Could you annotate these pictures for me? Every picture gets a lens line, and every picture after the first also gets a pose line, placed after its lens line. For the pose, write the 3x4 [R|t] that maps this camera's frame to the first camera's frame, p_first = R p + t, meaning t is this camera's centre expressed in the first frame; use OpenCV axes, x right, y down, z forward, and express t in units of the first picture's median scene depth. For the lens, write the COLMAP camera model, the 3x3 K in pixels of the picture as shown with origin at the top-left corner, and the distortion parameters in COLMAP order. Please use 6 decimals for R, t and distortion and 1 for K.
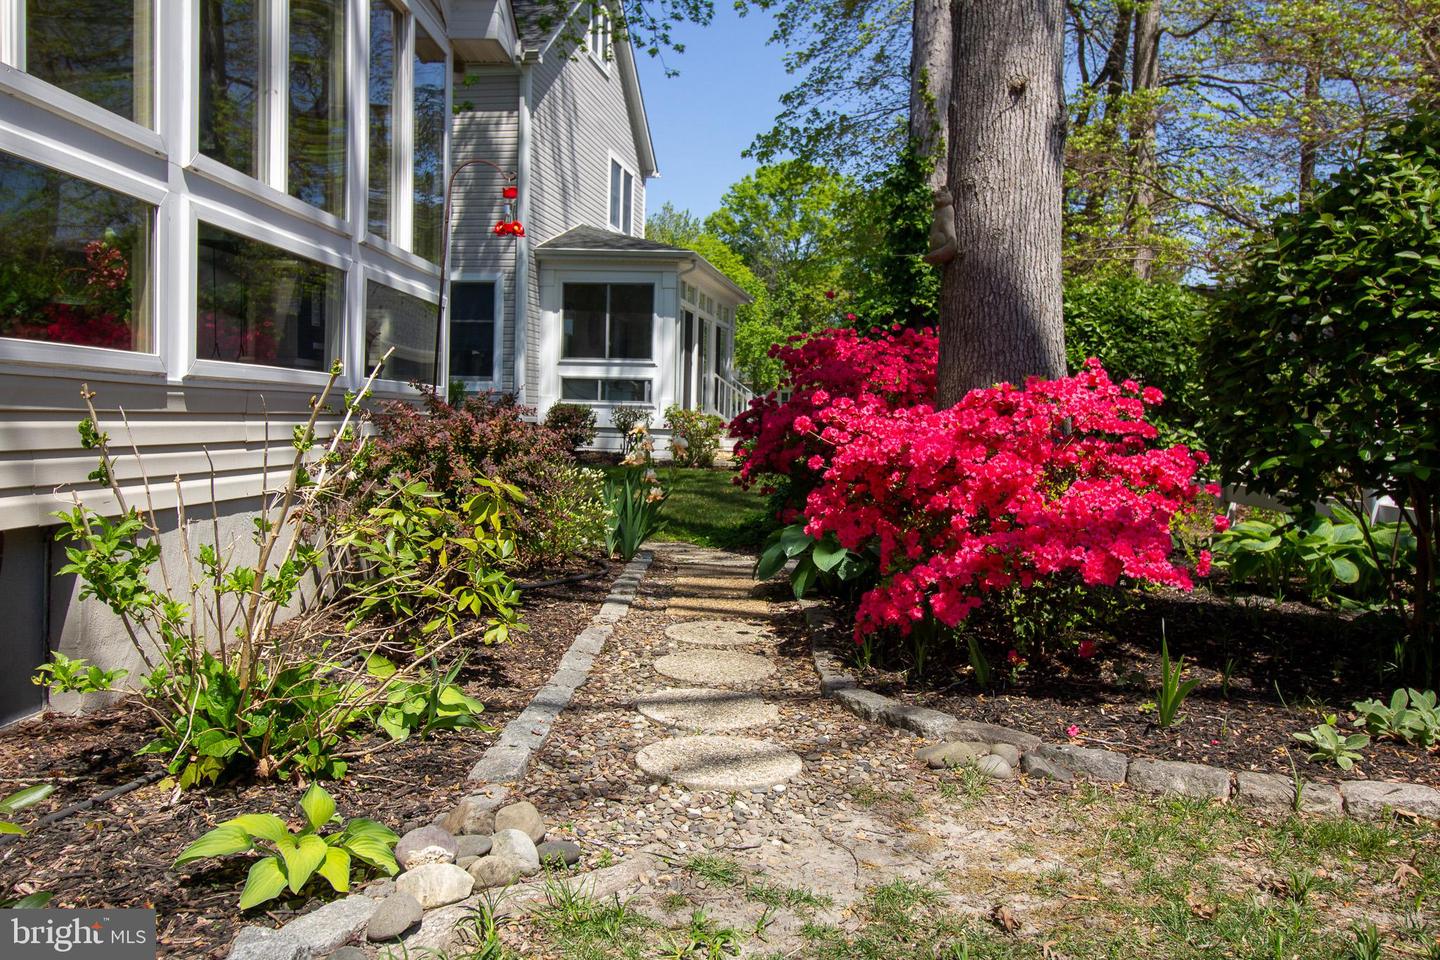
lens RADIAL K [[1119.5, 0, 720.0], [0, 1119.5, 480.0], [0, 0, 1]] dist [-0.003660, 0.000329]
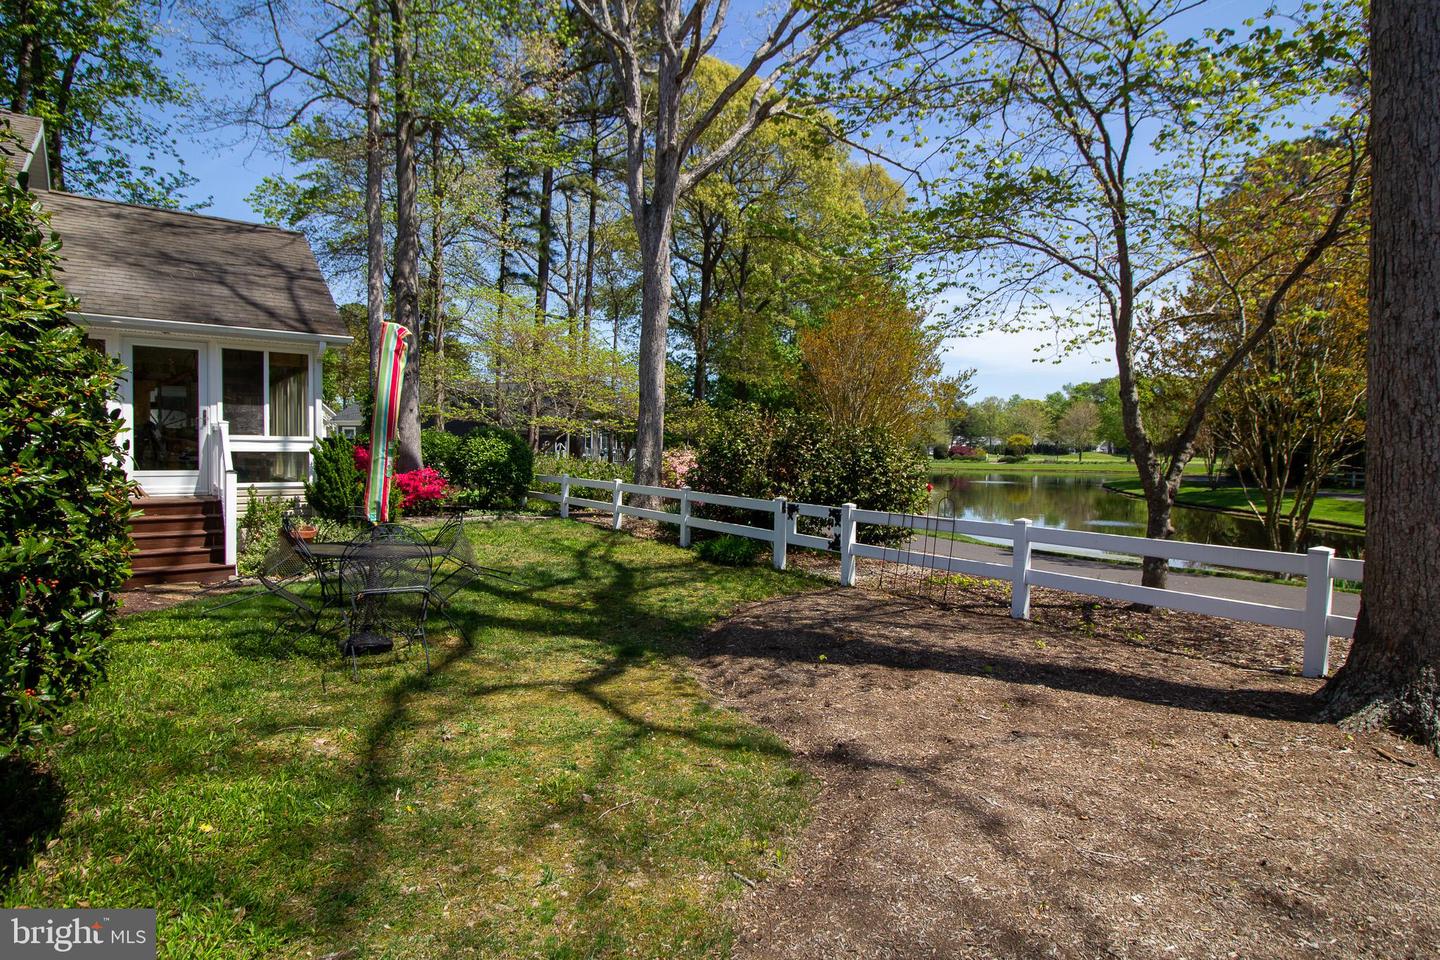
lens RADIAL K [[713.0, 0, 720.0], [0, 713.0, 480.0], [0, 0, 1]] dist [0.002249, 0.000088]
pose [[0.773380, -0.047614, 0.632151, -0.197793], [0.044506, 0.998793, 0.020781, -0.007718], [-0.632378, 0.012063, 0.774566, -0.666785]]
